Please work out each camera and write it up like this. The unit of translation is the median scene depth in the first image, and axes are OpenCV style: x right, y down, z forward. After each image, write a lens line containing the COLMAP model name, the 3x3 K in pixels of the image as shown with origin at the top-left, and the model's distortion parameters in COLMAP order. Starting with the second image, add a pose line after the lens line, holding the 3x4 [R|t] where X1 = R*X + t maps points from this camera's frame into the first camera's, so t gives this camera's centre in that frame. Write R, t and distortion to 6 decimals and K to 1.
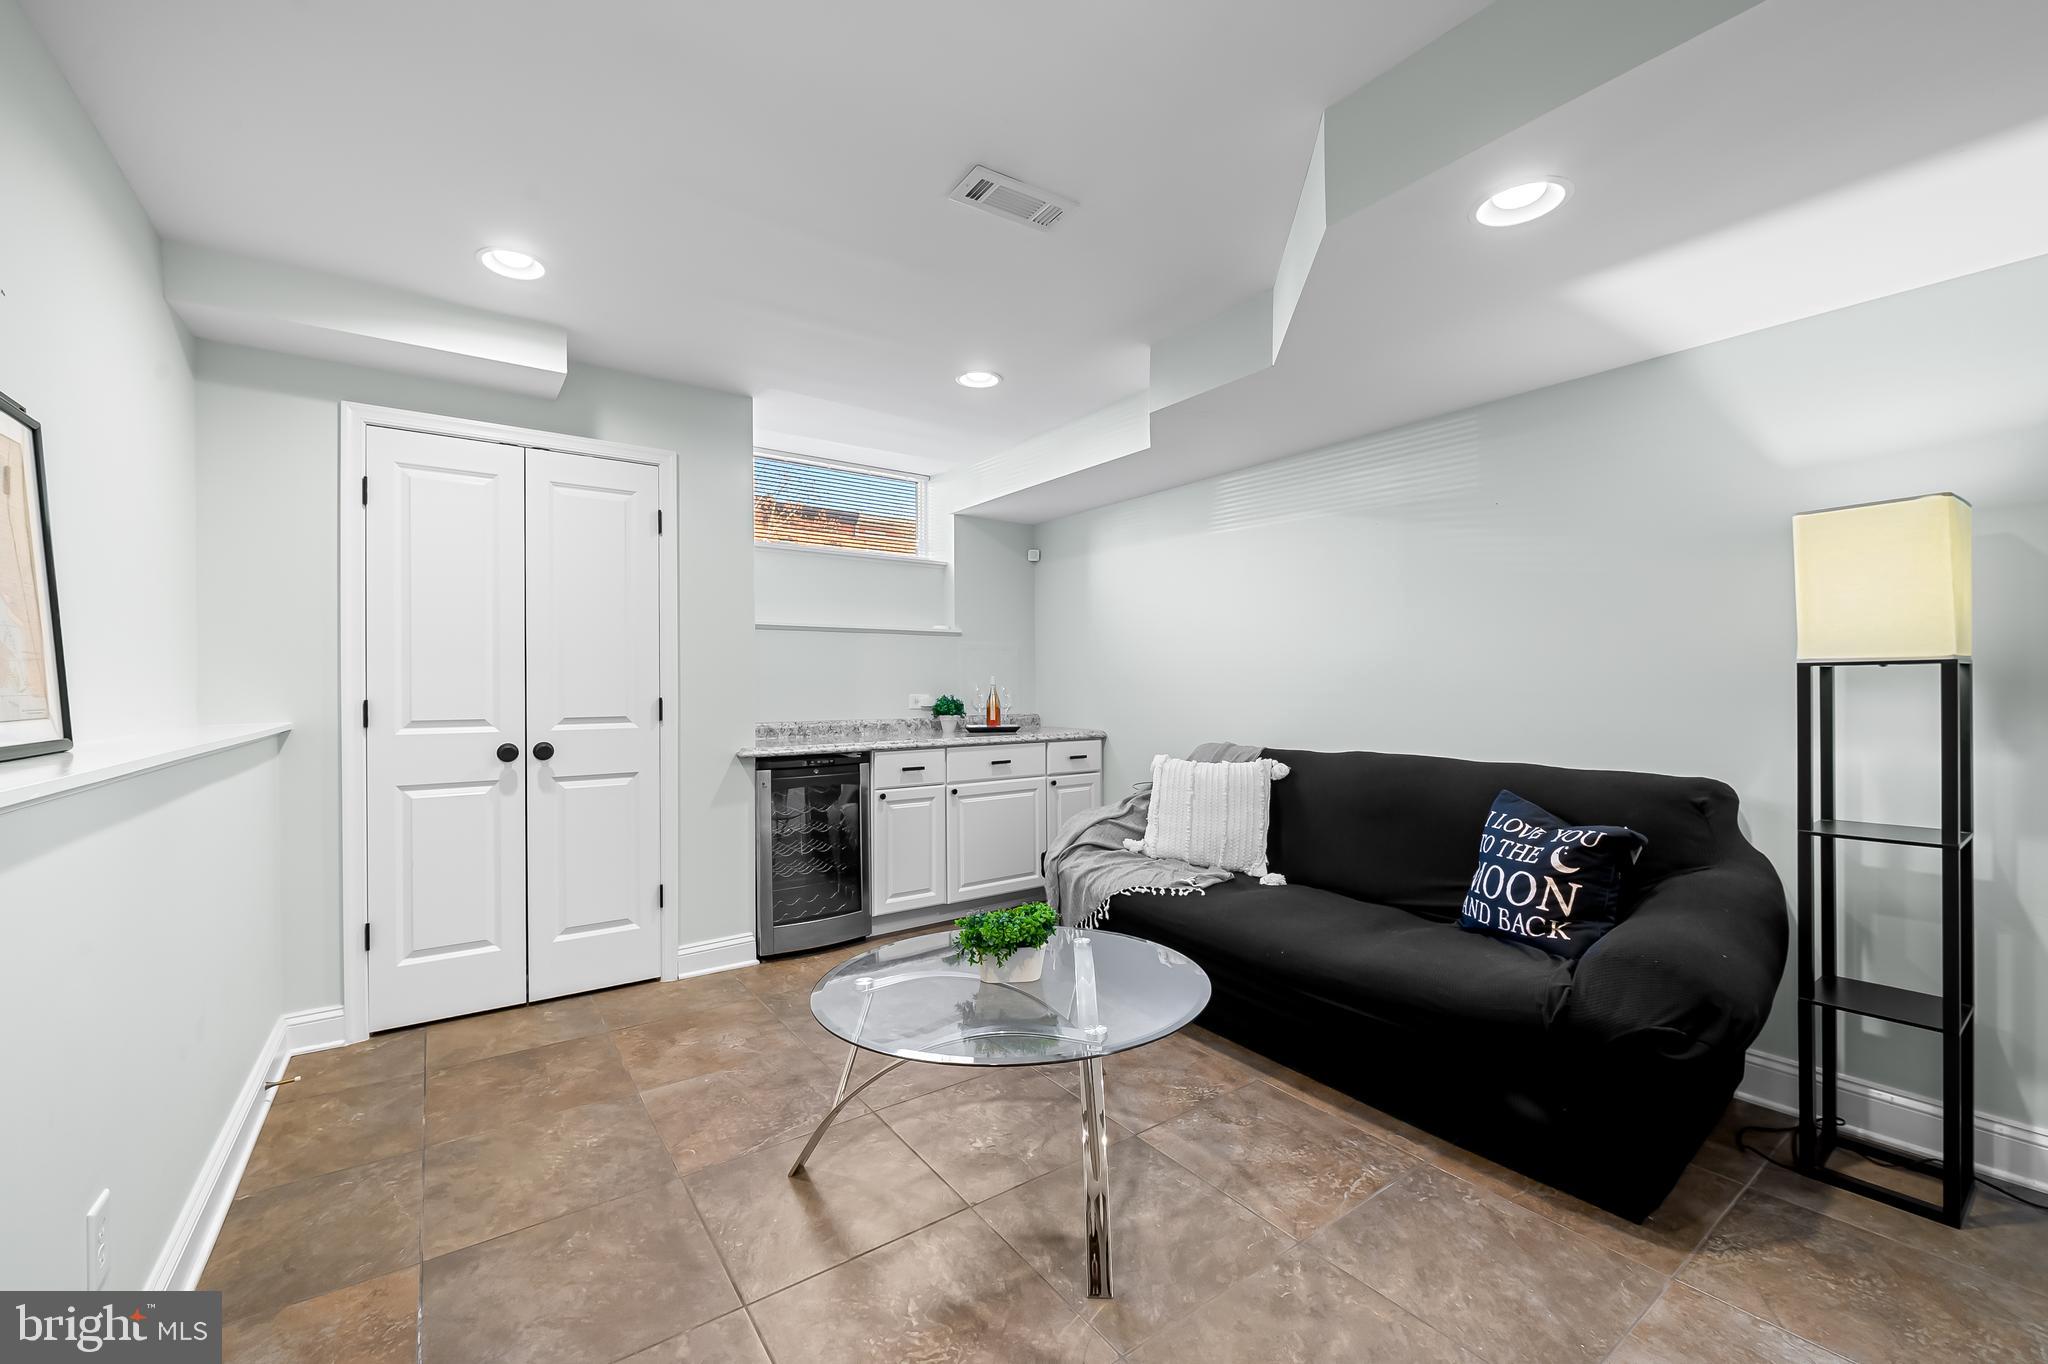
lens RADIAL K [[820.6, 0, 1032.8], [0, 820.6, 673.6], [0, 0, 1]] dist [-0.008697, -0.000389]
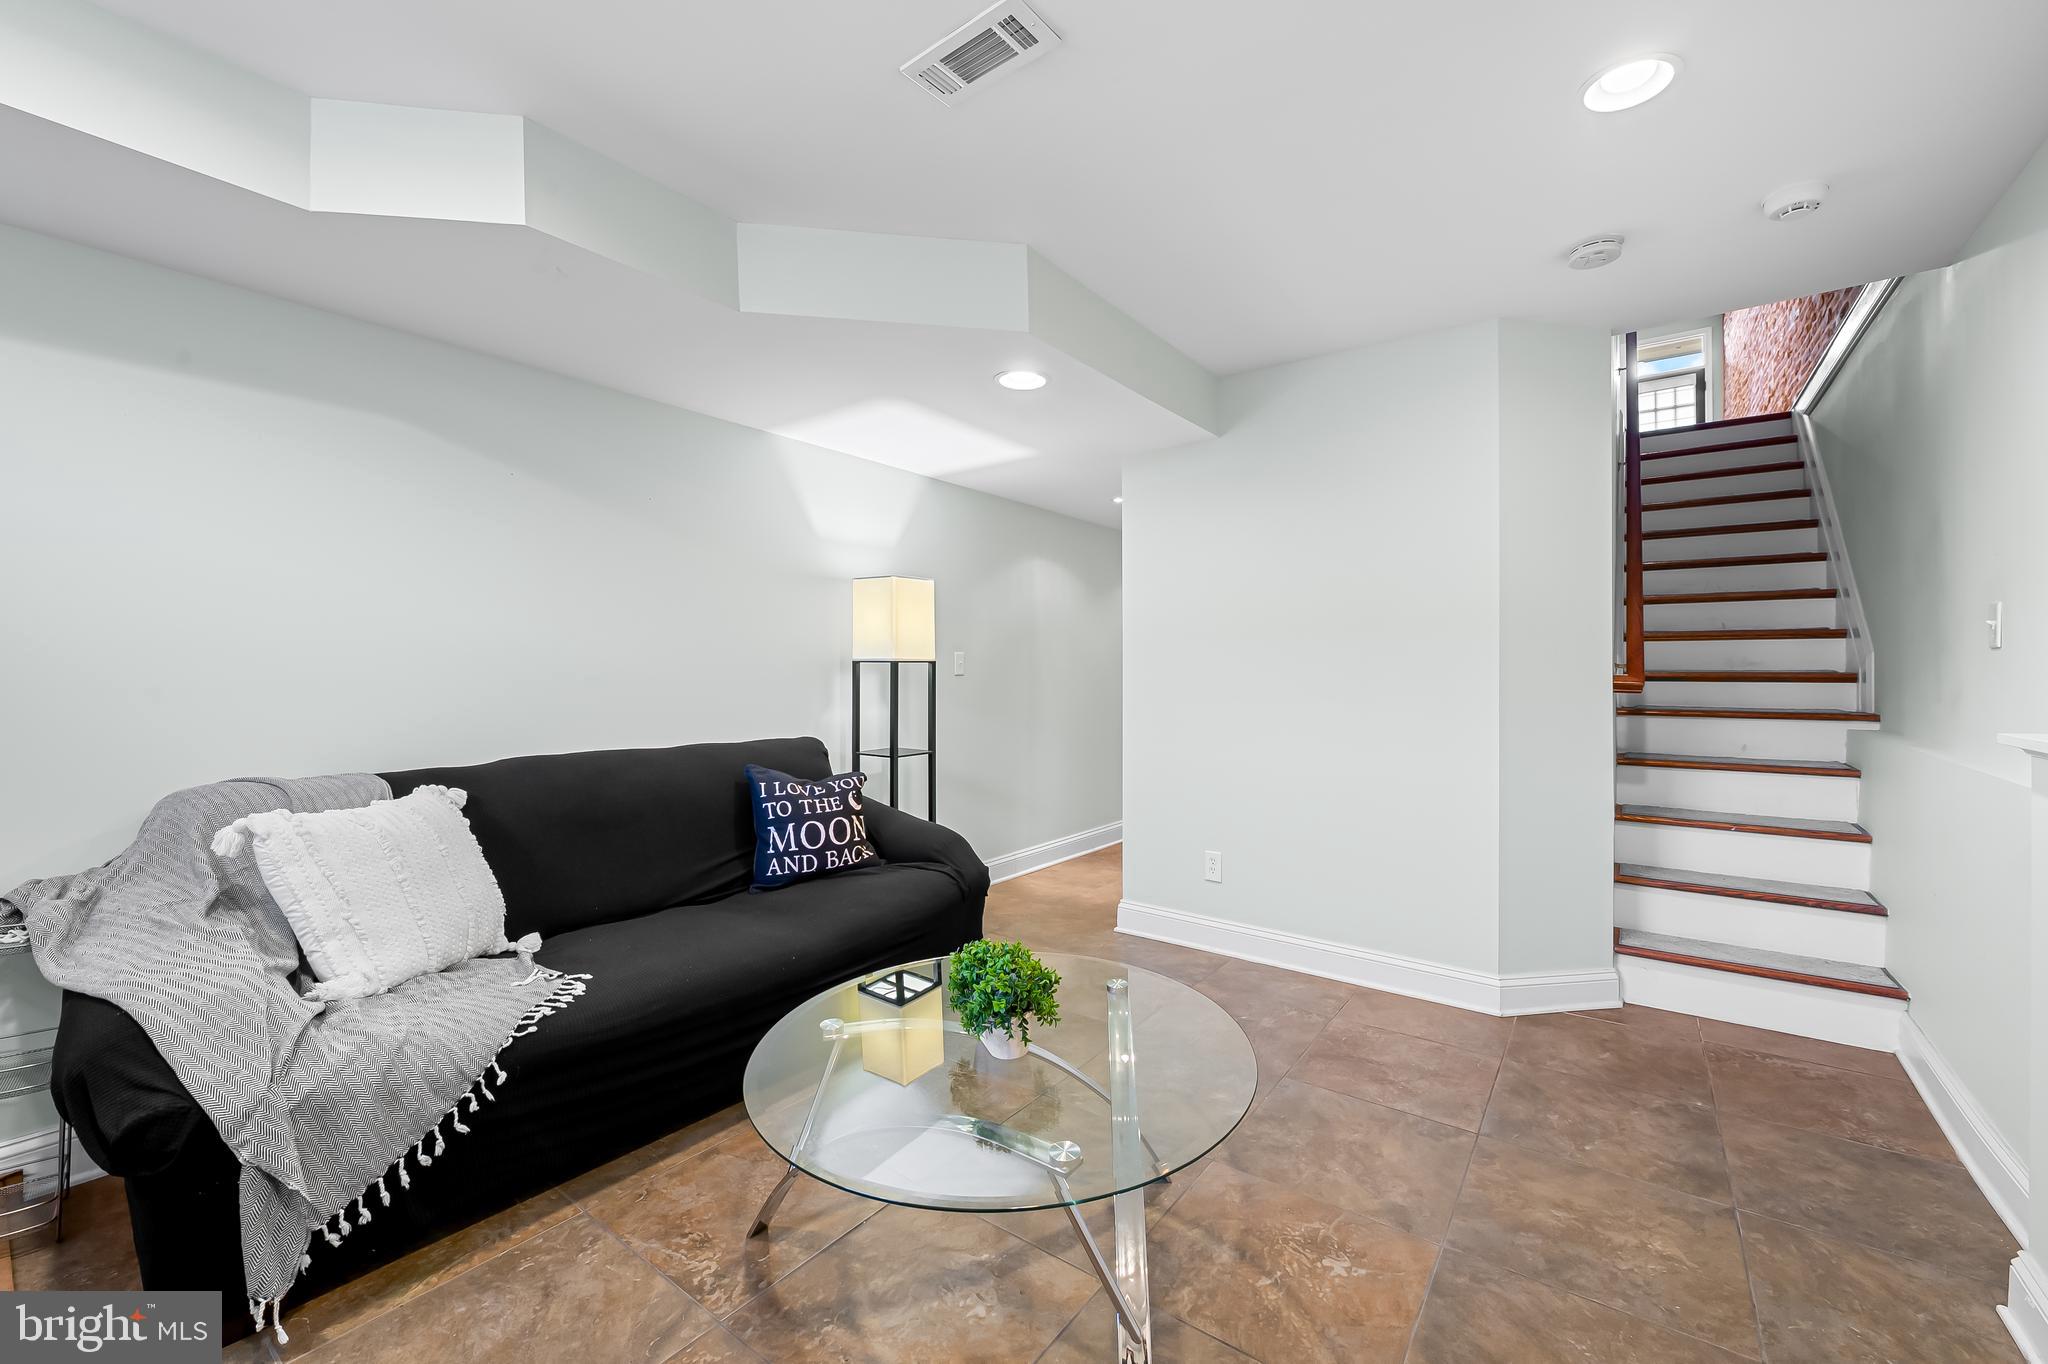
lens RADIAL K [[820.6, 0, 1032.8], [0, 820.6, 673.6], [0, 0, 1]] dist [-0.008697, -0.000389]
pose [[-0.312369, 0.011955, 0.949886, -0.717866], [-0.004531, 0.999891, -0.014074, 0.035400], [-0.949950, -0.008701, -0.312280, 1.124046]]
